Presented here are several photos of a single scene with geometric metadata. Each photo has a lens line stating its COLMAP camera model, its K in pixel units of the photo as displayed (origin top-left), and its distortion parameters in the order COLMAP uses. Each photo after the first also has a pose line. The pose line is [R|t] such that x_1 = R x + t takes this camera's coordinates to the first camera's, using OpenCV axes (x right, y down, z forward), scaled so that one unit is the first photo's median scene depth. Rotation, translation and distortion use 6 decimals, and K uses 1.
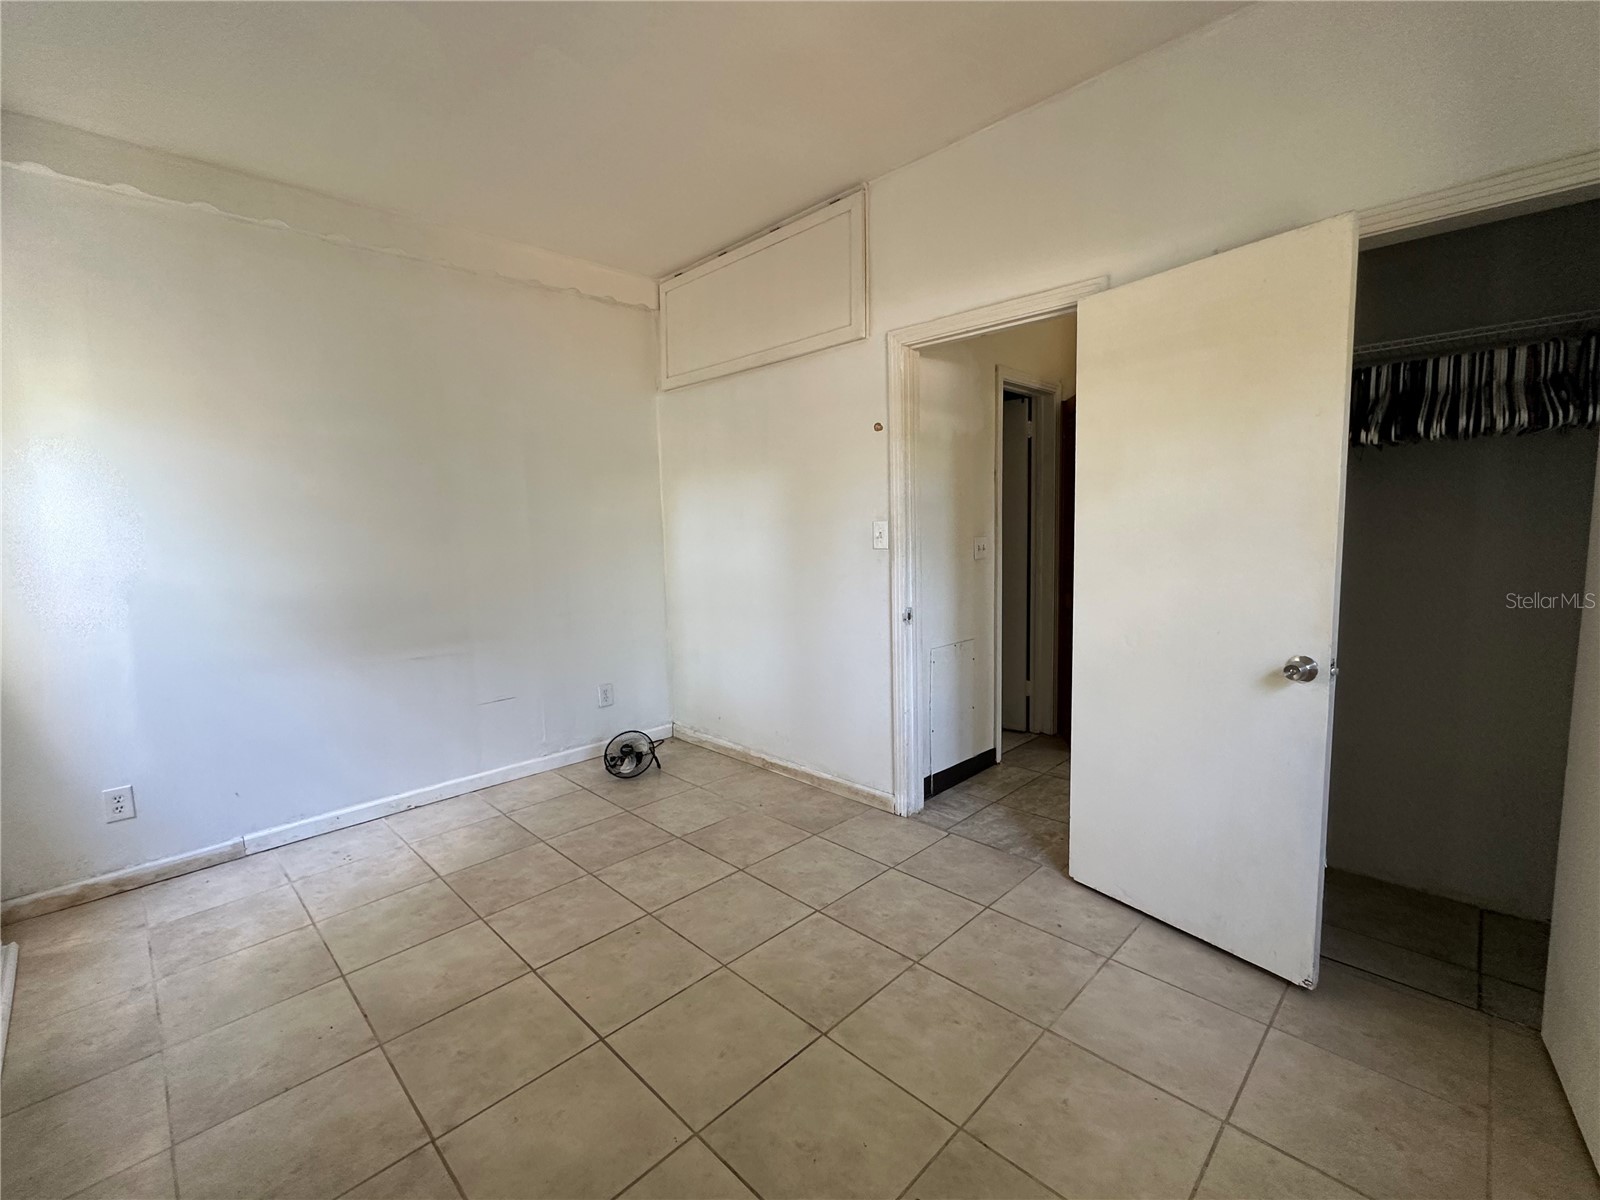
lens RADIAL K [[689.9, 0, 798.2], [0, 689.9, 604.6], [0, 0, 1]] dist [-0.002724, -0.000640]
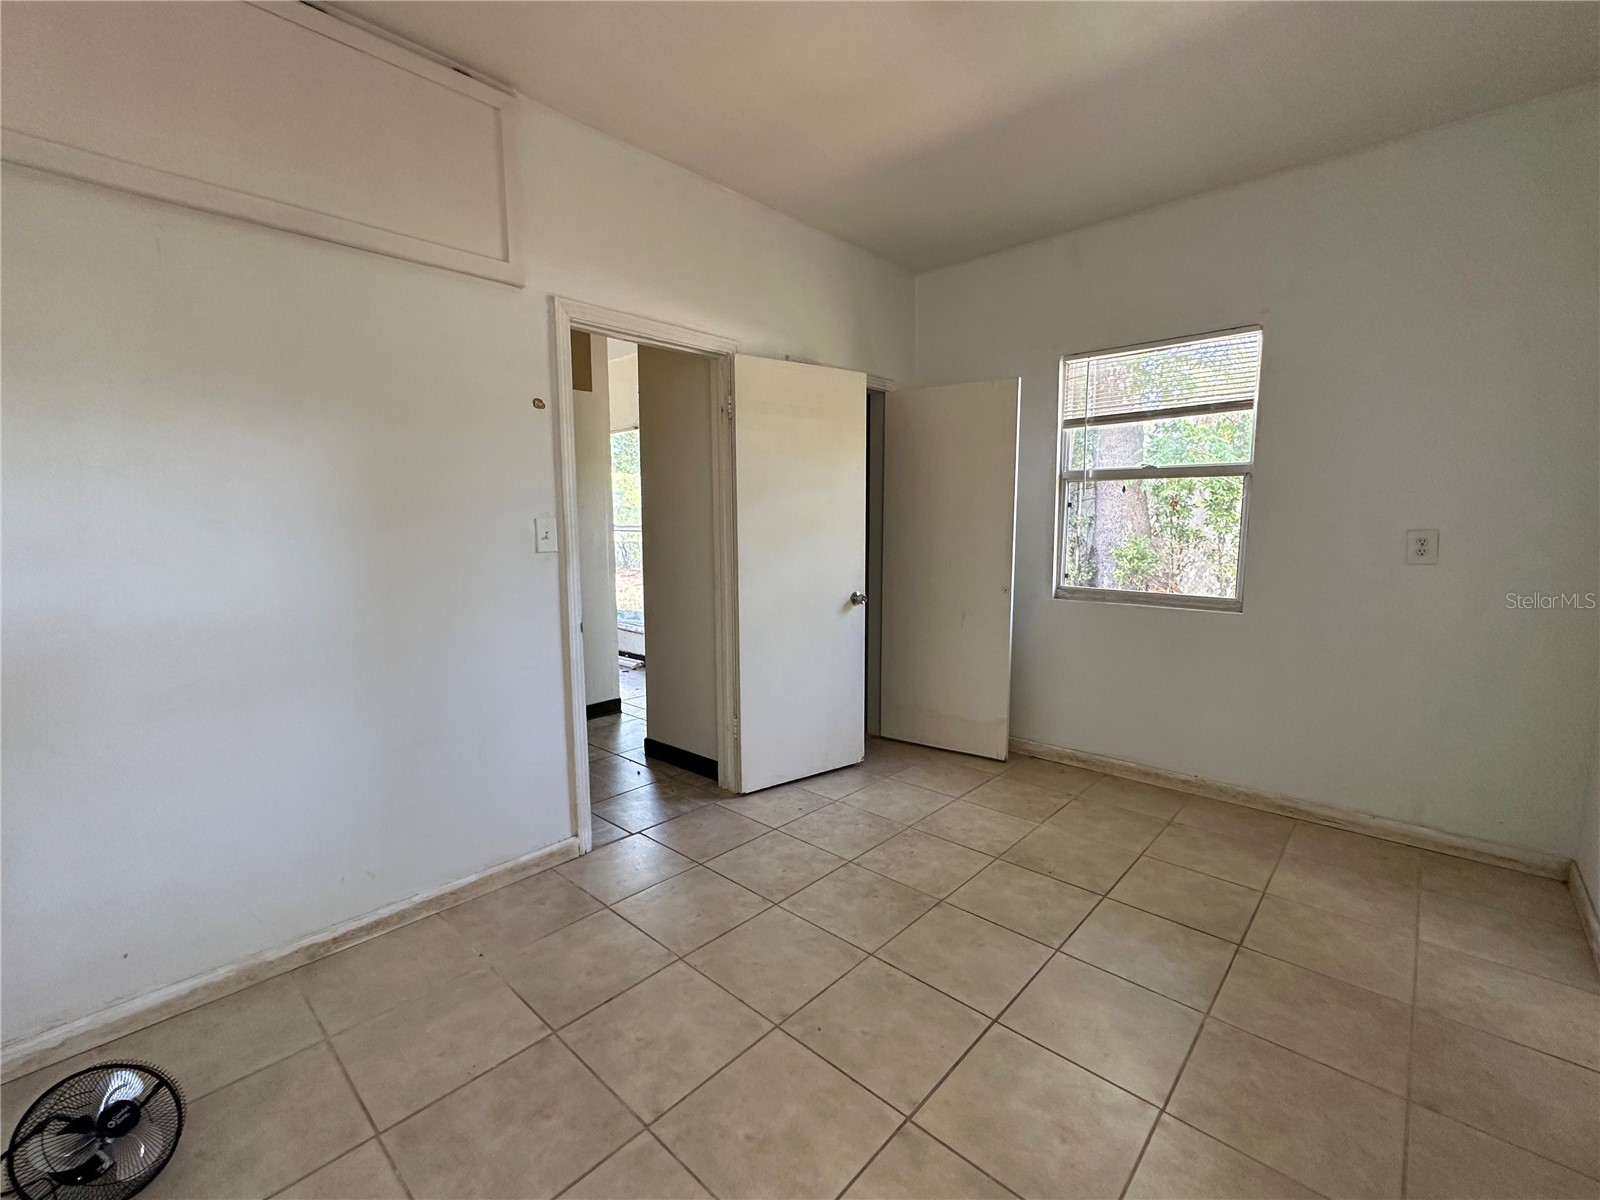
lens RADIAL K [[692.1, 0, 800.0], [0, 692.1, 600.0], [0, 0, 1]] dist [-0.002626, 0.000353]
pose [[-0.041039, -0.098115, 0.994329, -0.889479], [0.118514, 0.987663, 0.102349, -0.089337], [-0.992104, 0.122043, -0.028905, 0.897229]]
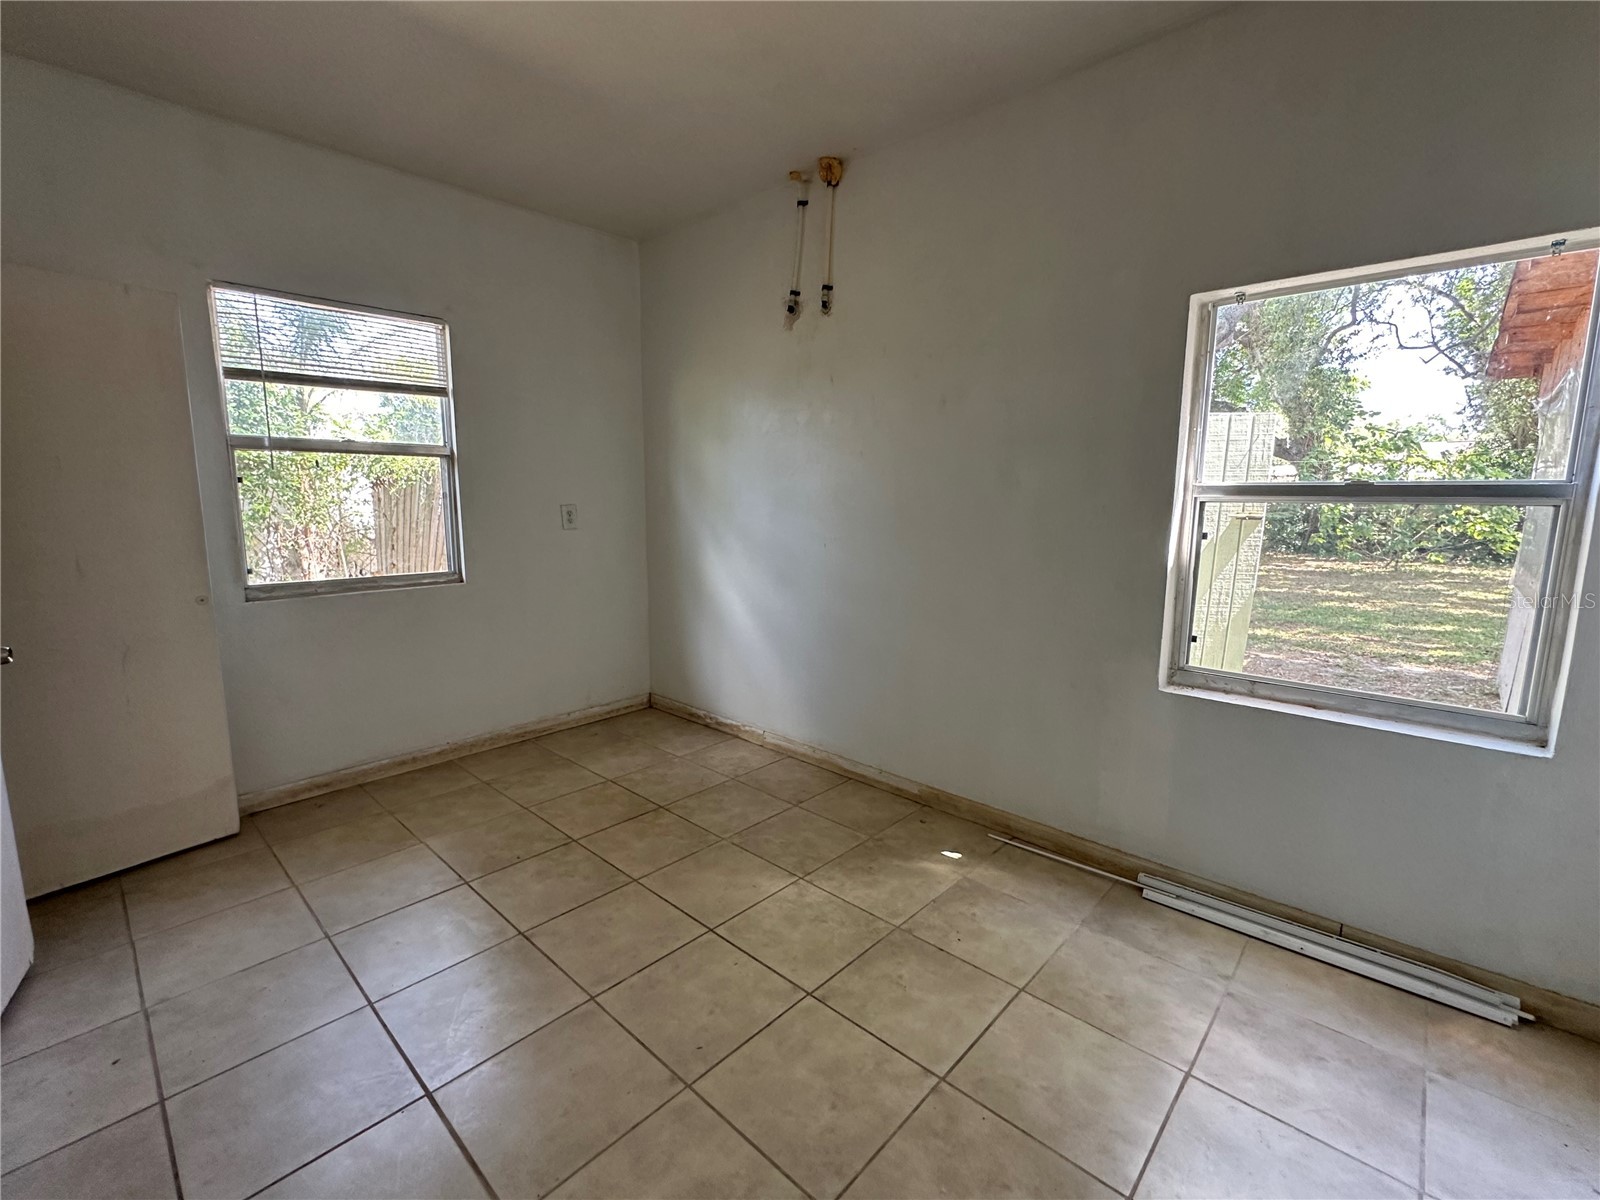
lens RADIAL K [[692.1, 0, 800.0], [0, 692.1, 600.0], [0, 0, 1]] dist [-0.002626, 0.000353]
pose [[-0.998987, 0.026593, -0.036309, -0.296610], [0.016159, 0.964904, 0.262106, -0.163051], [0.042005, 0.261254, -0.964356, 1.450592]]
